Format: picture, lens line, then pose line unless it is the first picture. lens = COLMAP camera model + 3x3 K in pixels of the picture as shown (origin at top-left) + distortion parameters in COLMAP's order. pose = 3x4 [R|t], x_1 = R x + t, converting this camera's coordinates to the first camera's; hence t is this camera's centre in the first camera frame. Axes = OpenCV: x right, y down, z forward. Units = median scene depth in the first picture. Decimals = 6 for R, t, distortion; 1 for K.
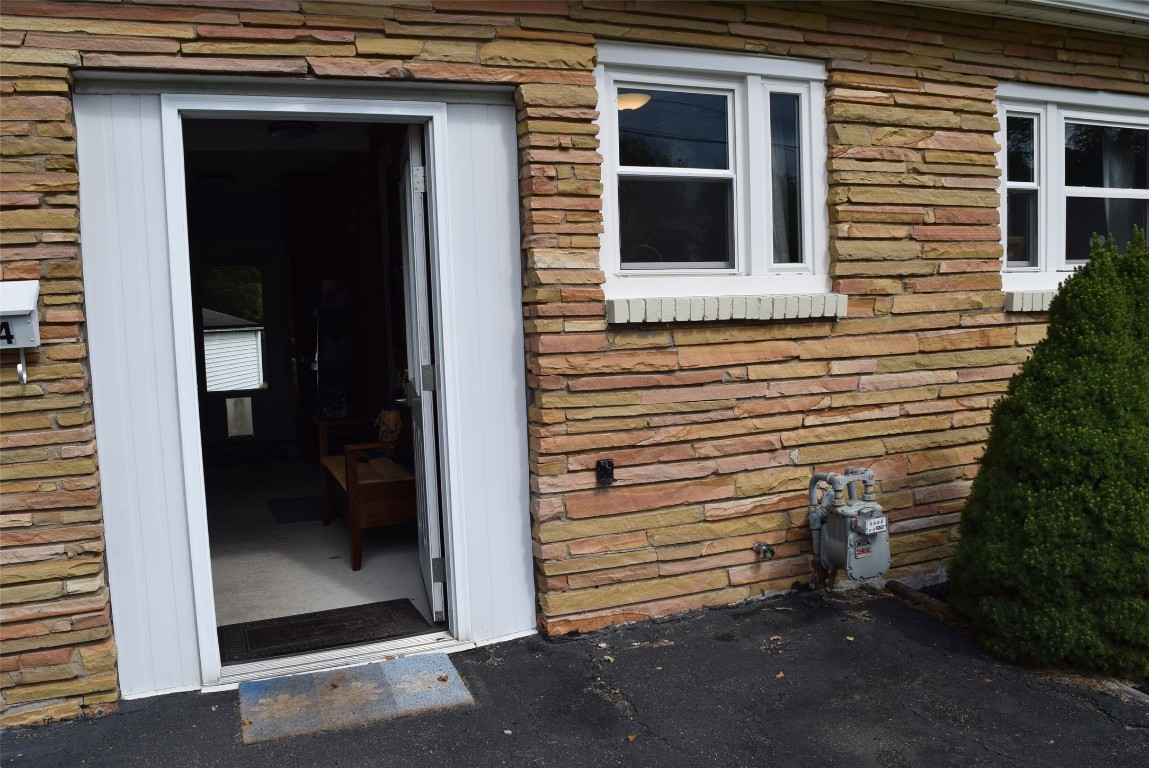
lens RADIAL K [[950.7, 0, 574.5], [0, 950.7, 384.0], [0, 0, 1]] dist [-0.092700, 0.022818]
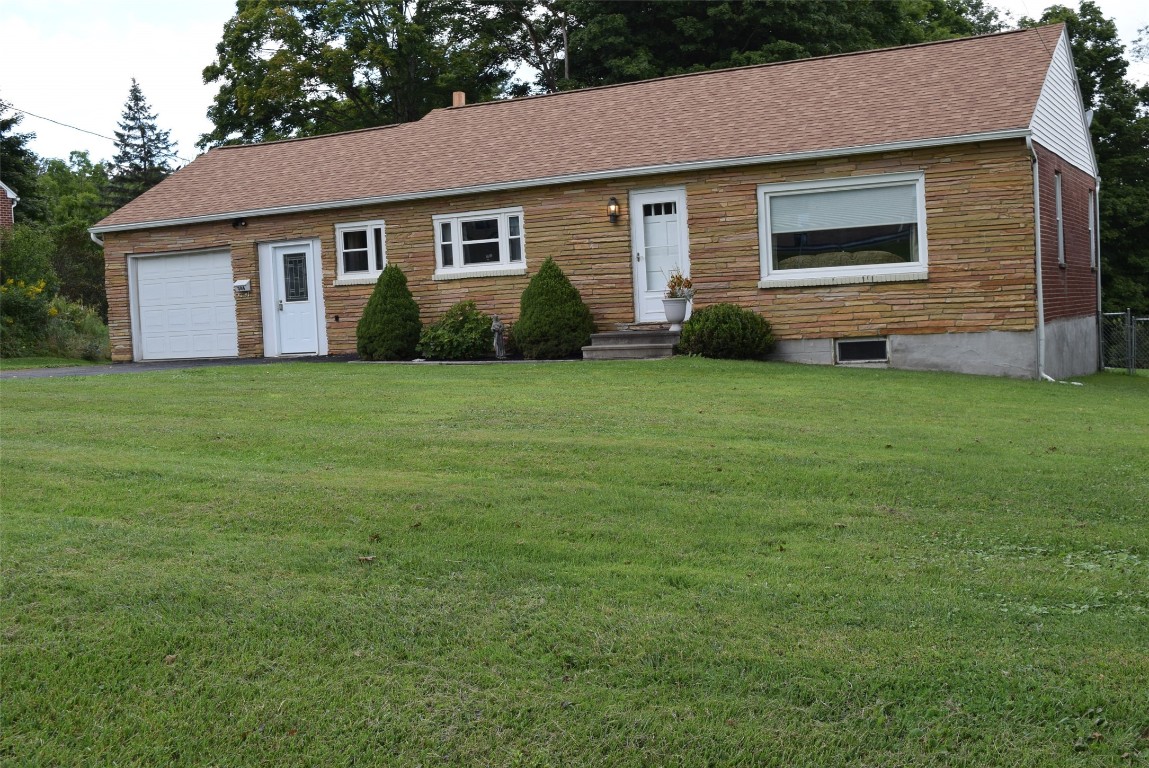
lens RADIAL K [[1343.4, 0, 573.2], [0, 1343.4, 403.8], [0, 0, 1]] dist [-0.006118, -0.312331]
pose [[0.628891, 0.048720, -0.775966, 6.972914], [-0.051120, 0.998466, 0.021259, 0.372716], [0.775811, 0.026298, 0.630417, -2.617094]]
